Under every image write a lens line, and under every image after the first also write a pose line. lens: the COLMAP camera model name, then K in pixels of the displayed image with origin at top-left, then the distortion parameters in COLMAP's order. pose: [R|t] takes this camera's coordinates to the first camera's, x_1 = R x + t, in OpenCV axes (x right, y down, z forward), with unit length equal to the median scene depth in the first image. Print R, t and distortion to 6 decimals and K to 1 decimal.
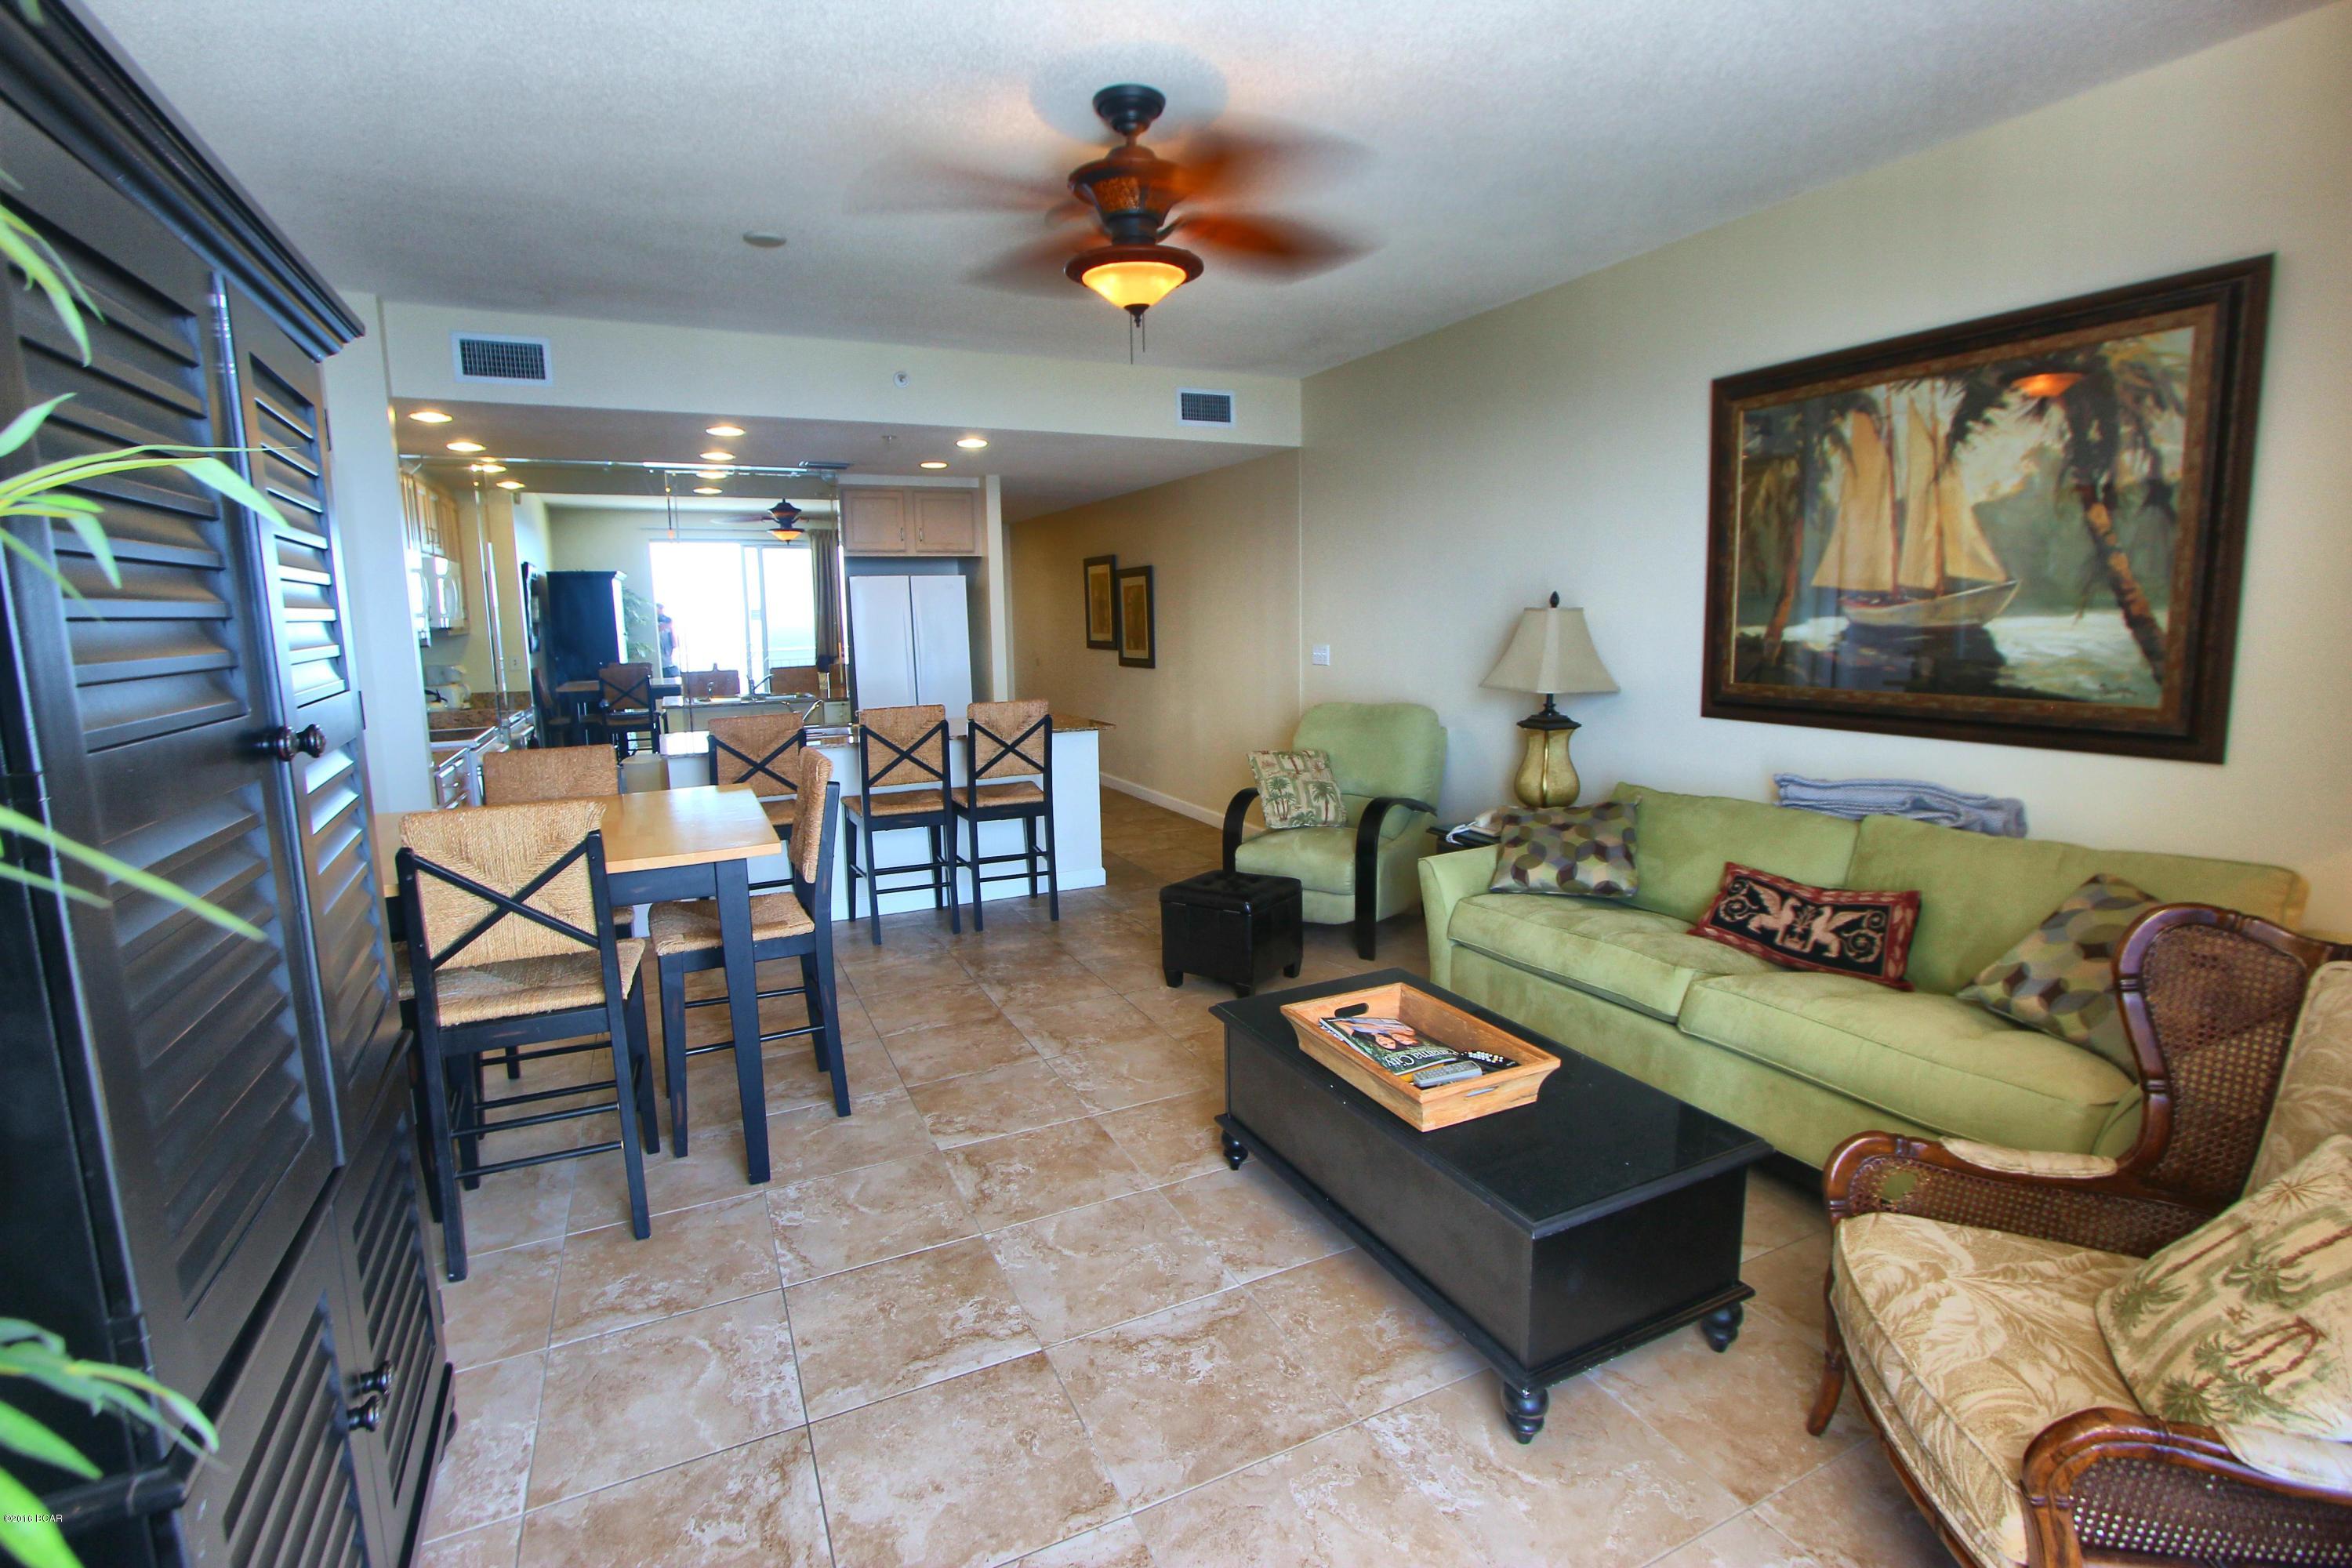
lens RADIAL K [[1081.9, 0, 1189.0], [0, 1081.9, 761.9], [0, 0, 1]] dist [-0.023150, 0.004919]
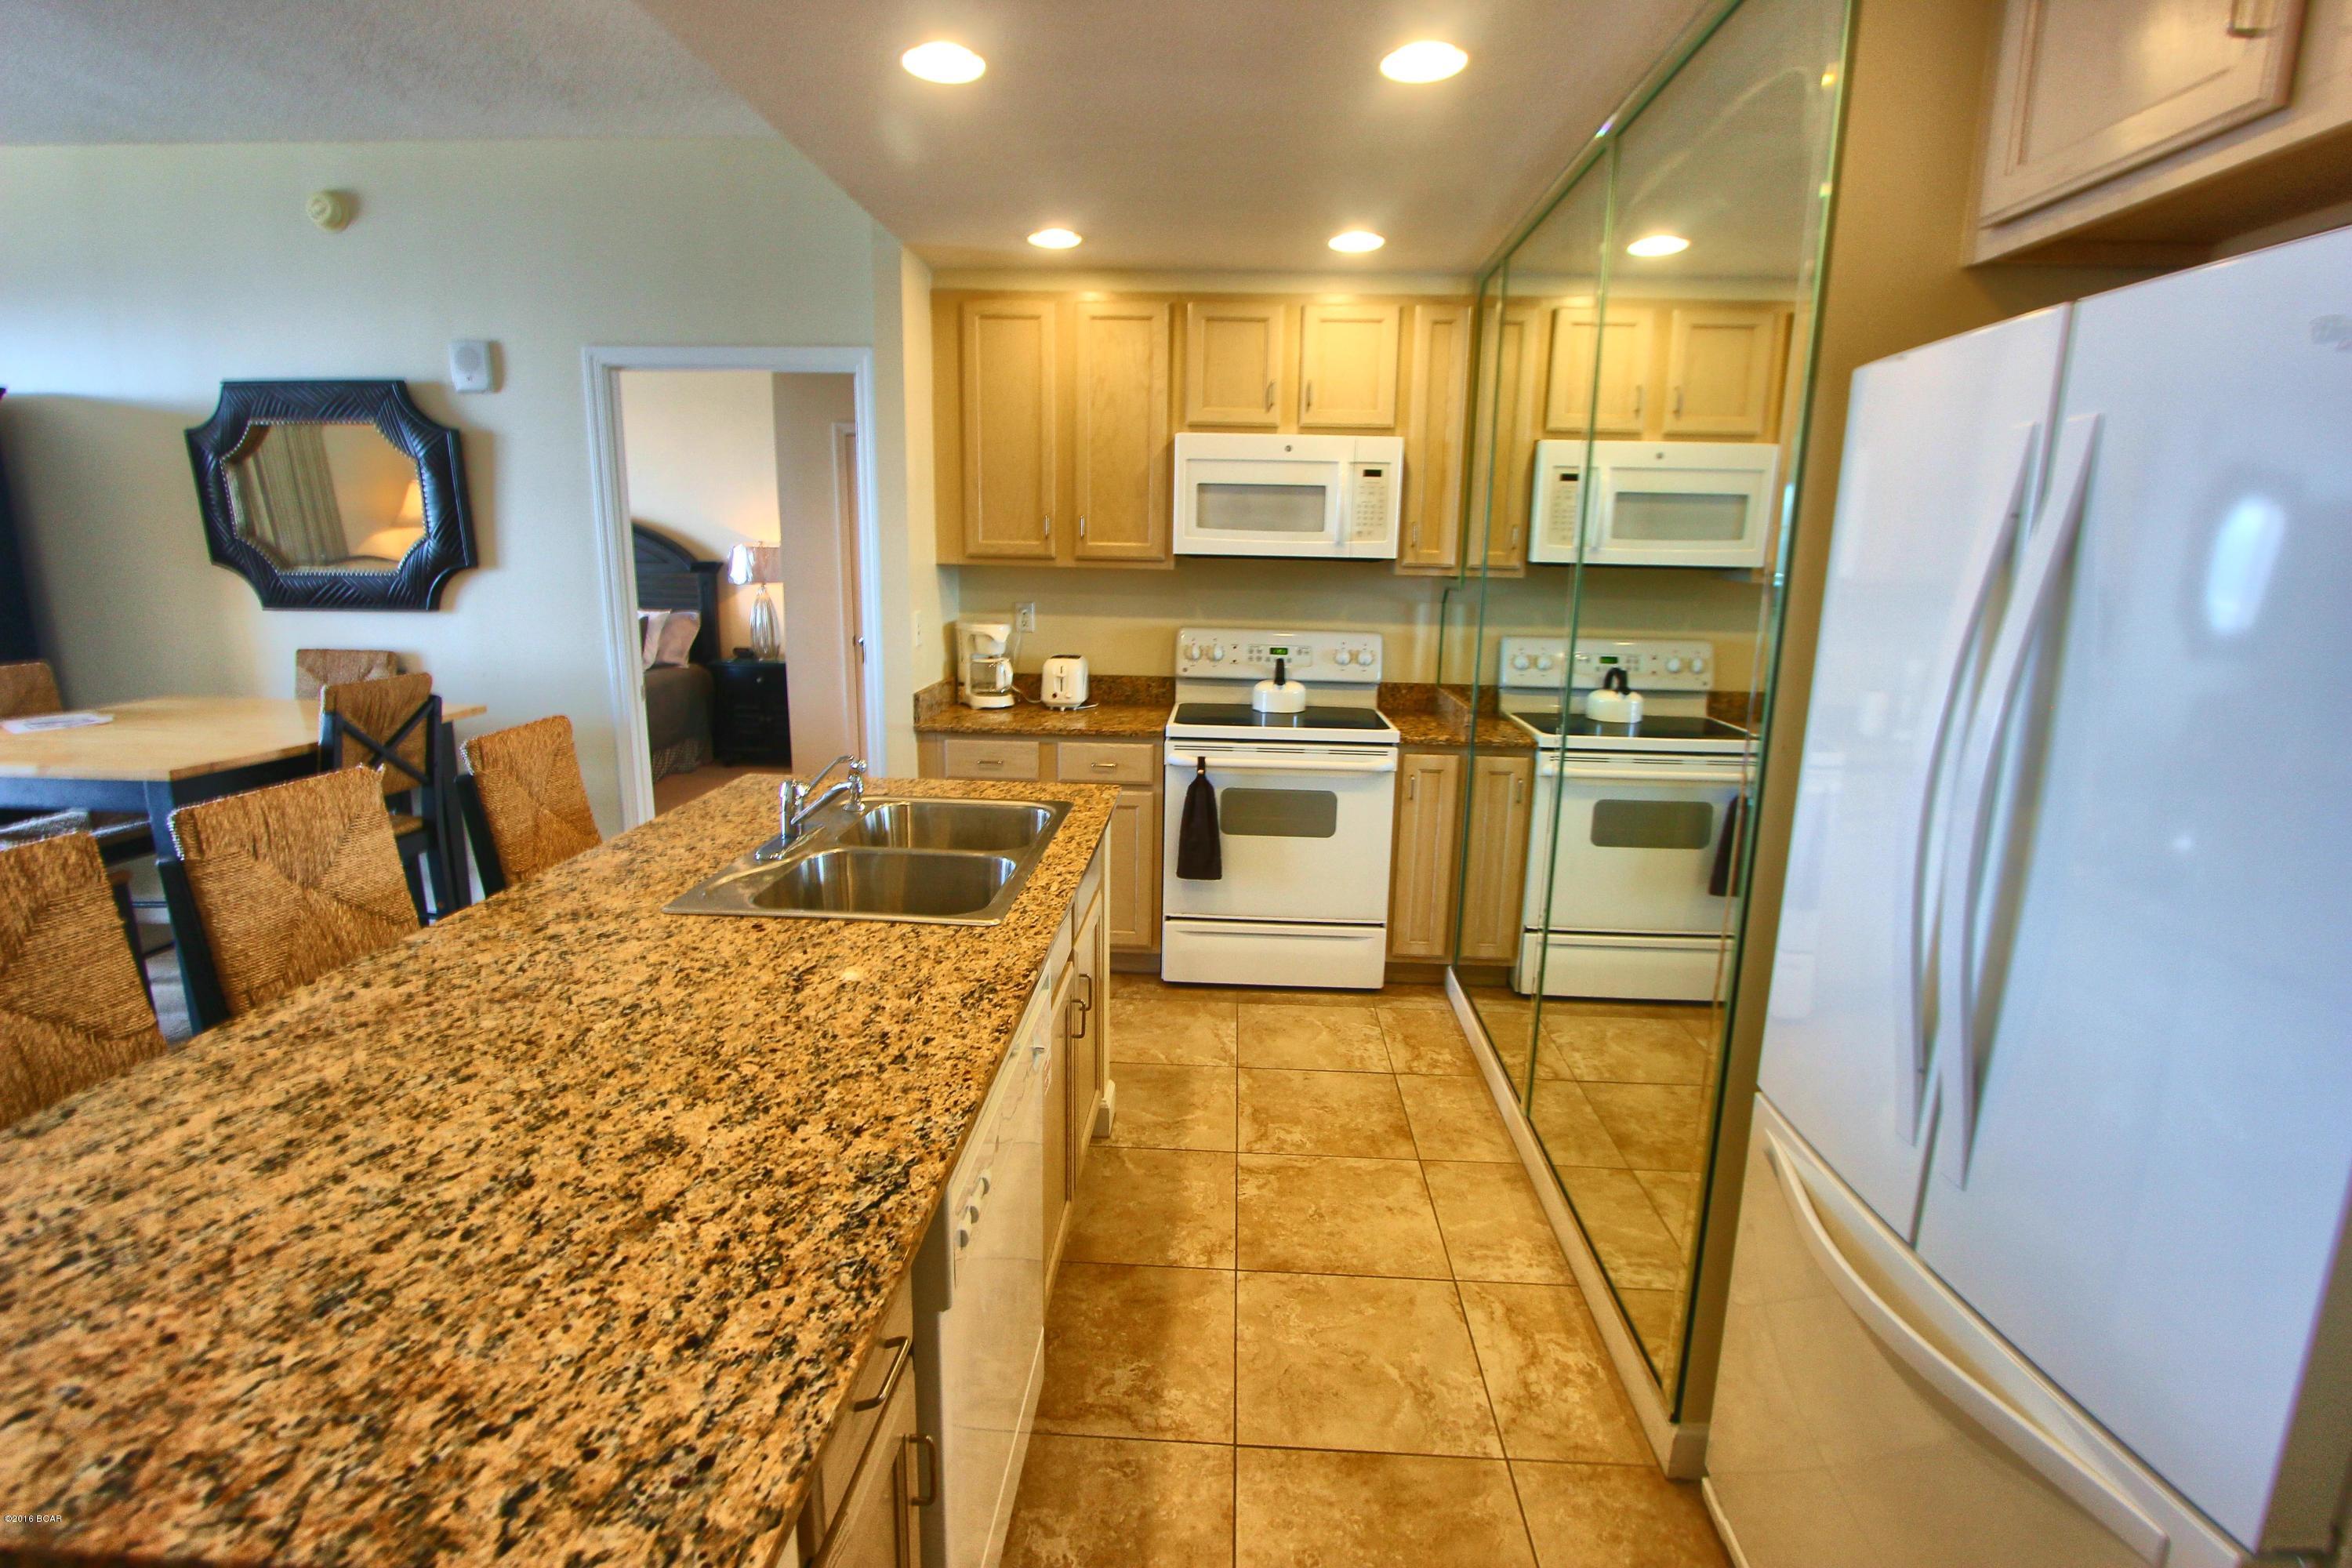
lens RADIAL K [[1081.9, 0, 1189.0], [0, 1081.9, 761.9], [0, 0, 1]] dist [-0.023150, 0.004919]
pose [[-0.476459, 0.179453, -0.860688, -0.133601], [-0.133186, 0.952918, 0.272412, -0.272653], [0.869050, 0.244425, -0.430126, 1.943181]]
